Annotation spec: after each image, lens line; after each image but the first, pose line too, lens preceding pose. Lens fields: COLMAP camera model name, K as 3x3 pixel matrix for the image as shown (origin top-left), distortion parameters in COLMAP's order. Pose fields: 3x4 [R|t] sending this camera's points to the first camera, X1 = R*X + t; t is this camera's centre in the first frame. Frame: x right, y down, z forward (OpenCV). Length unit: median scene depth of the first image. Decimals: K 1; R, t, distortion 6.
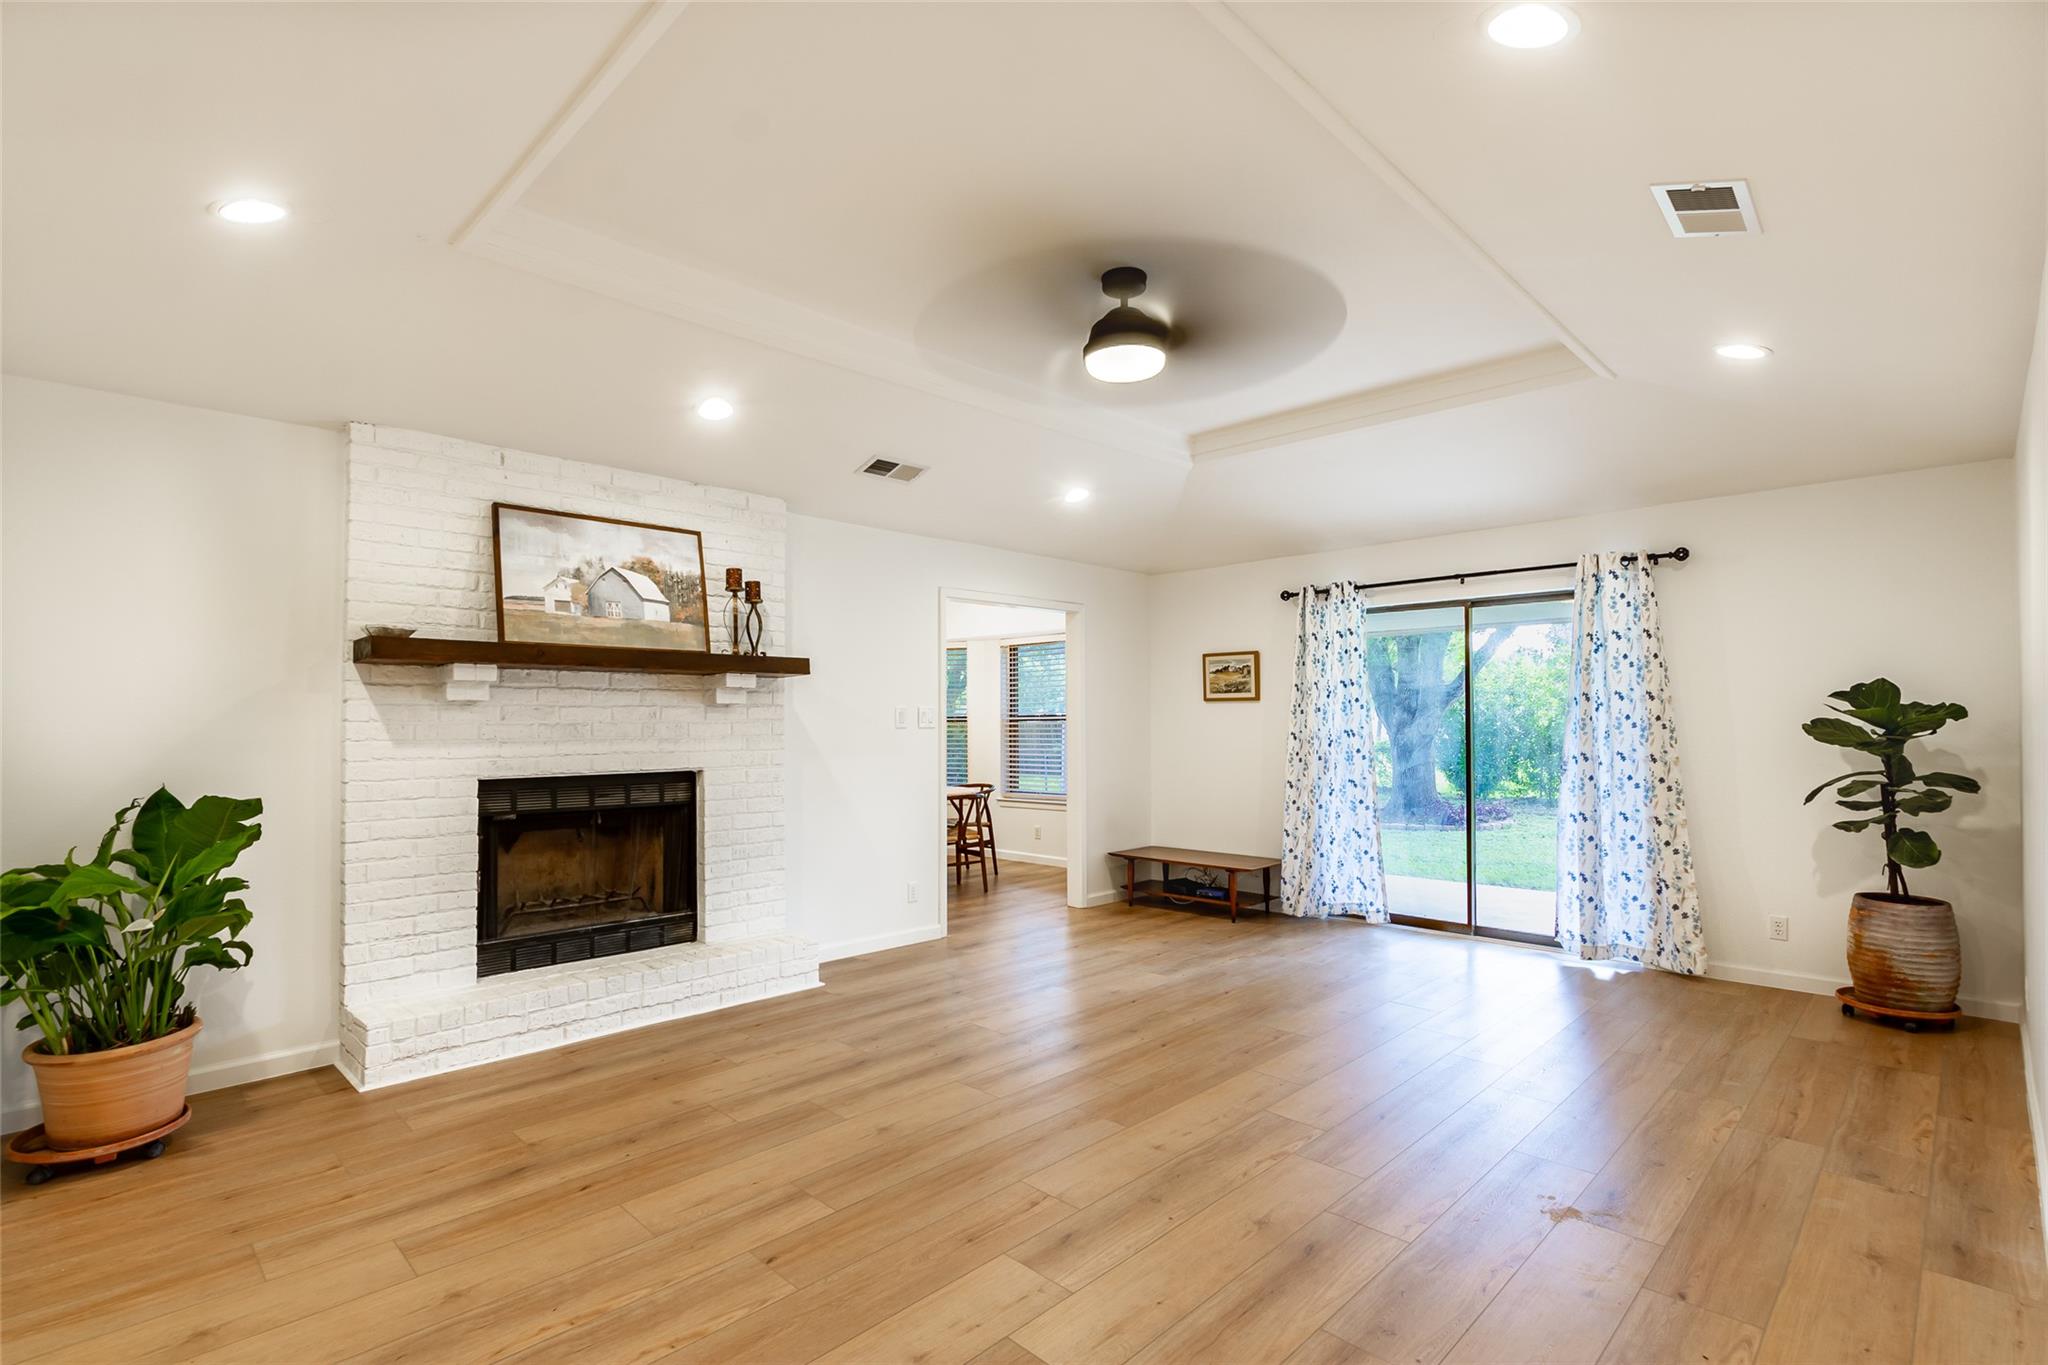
lens RADIAL K [[962.8, 0, 1012.2], [0, 962.8, 696.1], [0, 0, 1]] dist [-0.000952, -0.001662]
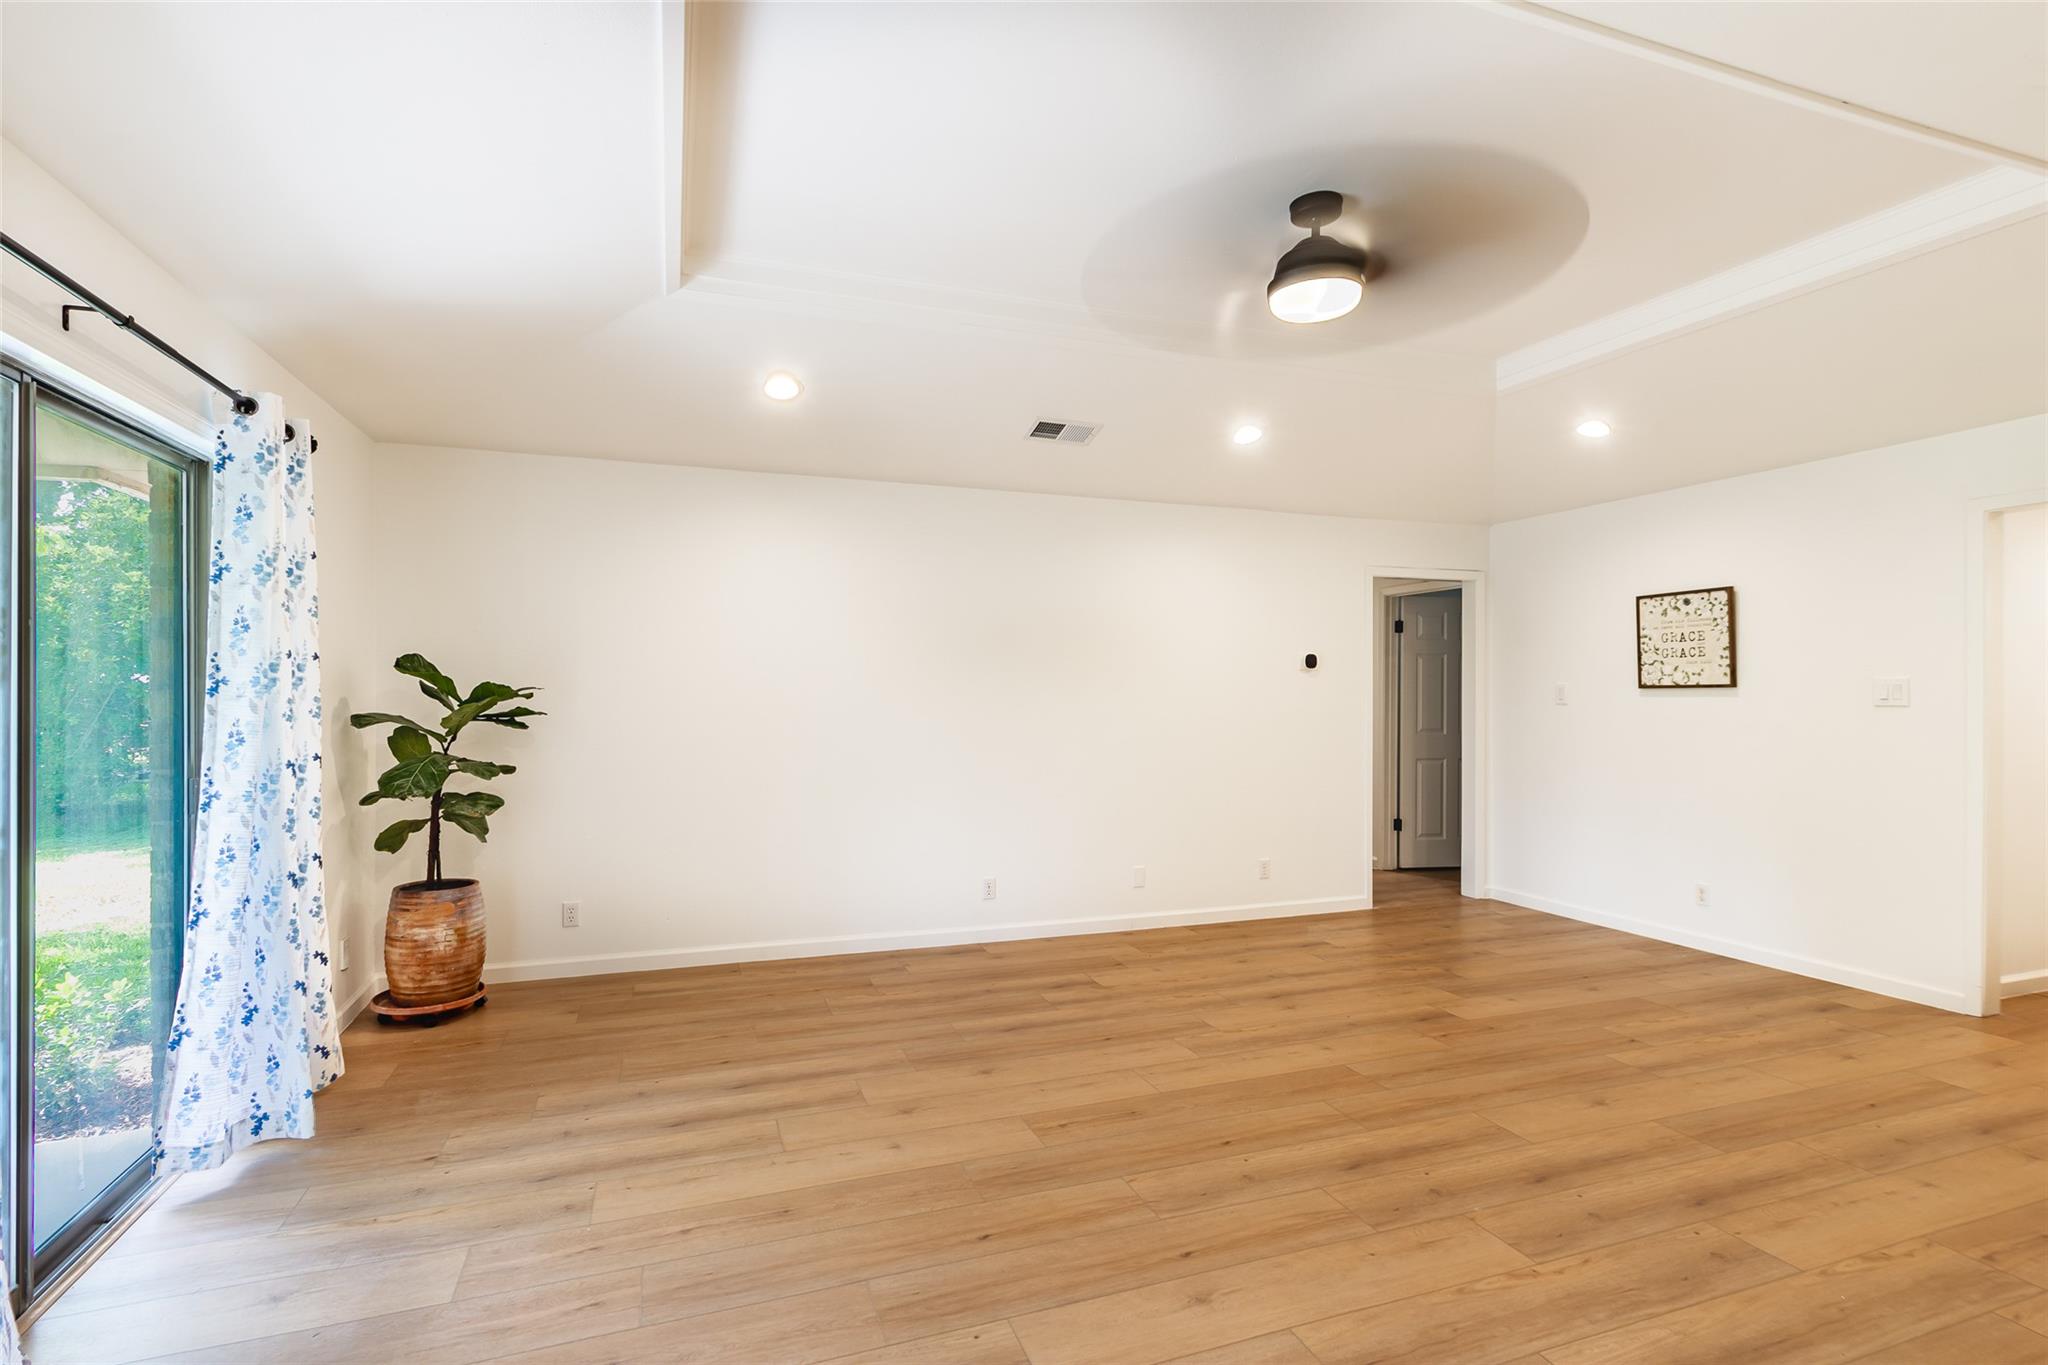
lens RADIAL K [[962.8, 0, 1012.2], [0, 962.8, 696.1], [0, 0, 1]] dist [-0.000952, -0.001662]
pose [[-0.901108, 0.001403, 0.433592, -0.011323], [-0.007592, 0.999790, -0.019013, 0.031829], [-0.433528, -0.020425, -0.900909, 1.436579]]
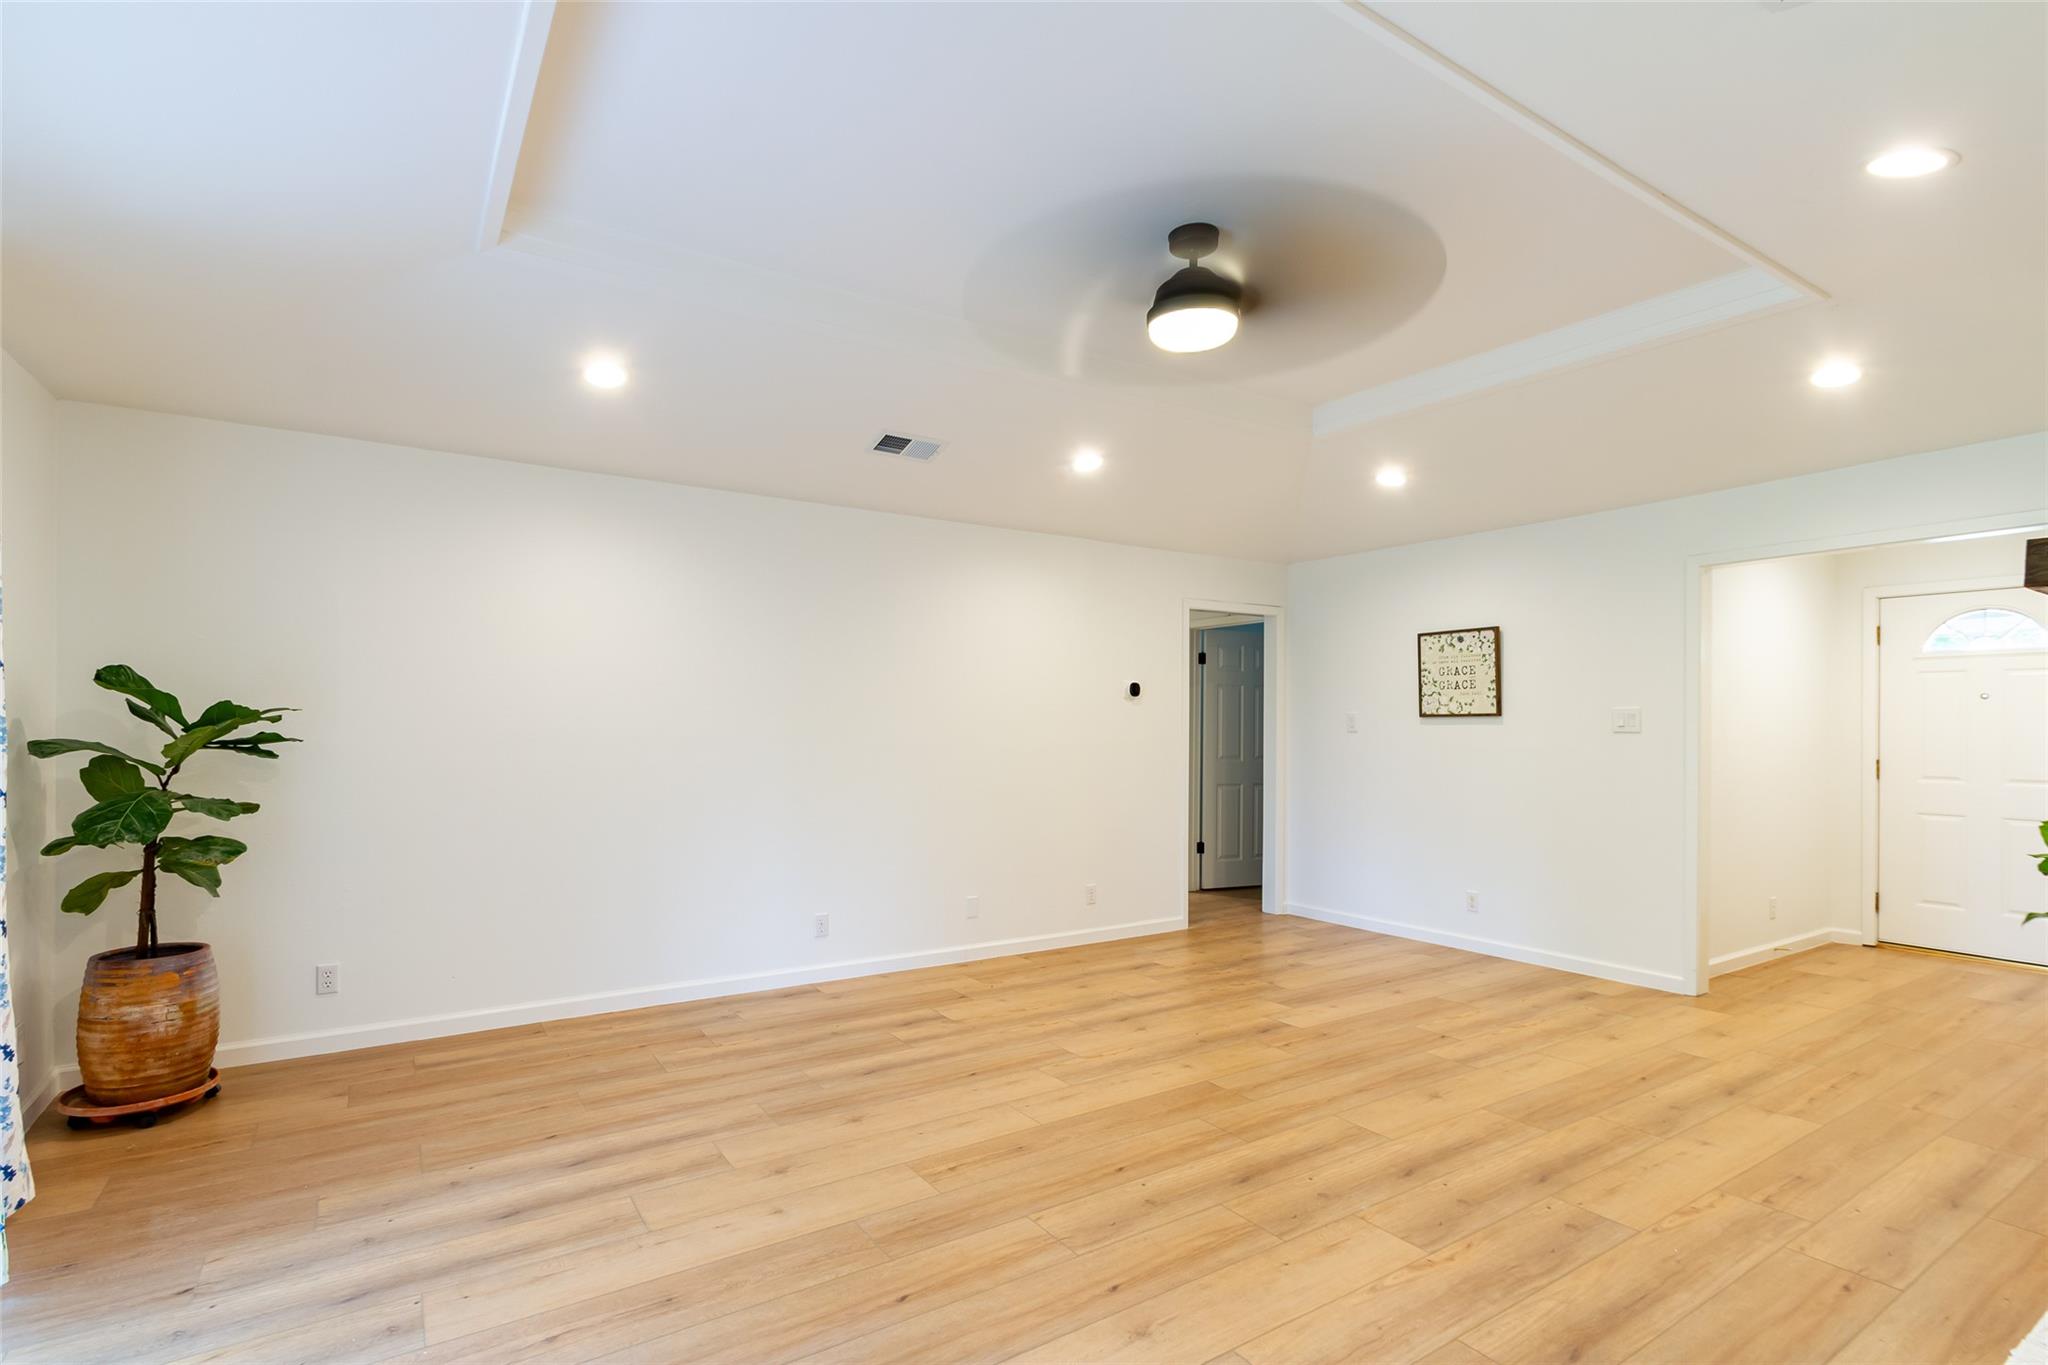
lens RADIAL K [[969.9, 0, 1011.4], [0, 969.9, 728.8], [0, 0, 1]] dist [0.004111, -0.005536]
pose [[-0.977433, -0.000531, 0.211247, 0.068288], [-0.004692, 0.999805, -0.019194, 0.037498], [-0.211195, -0.019752, -0.977244, 1.438256]]
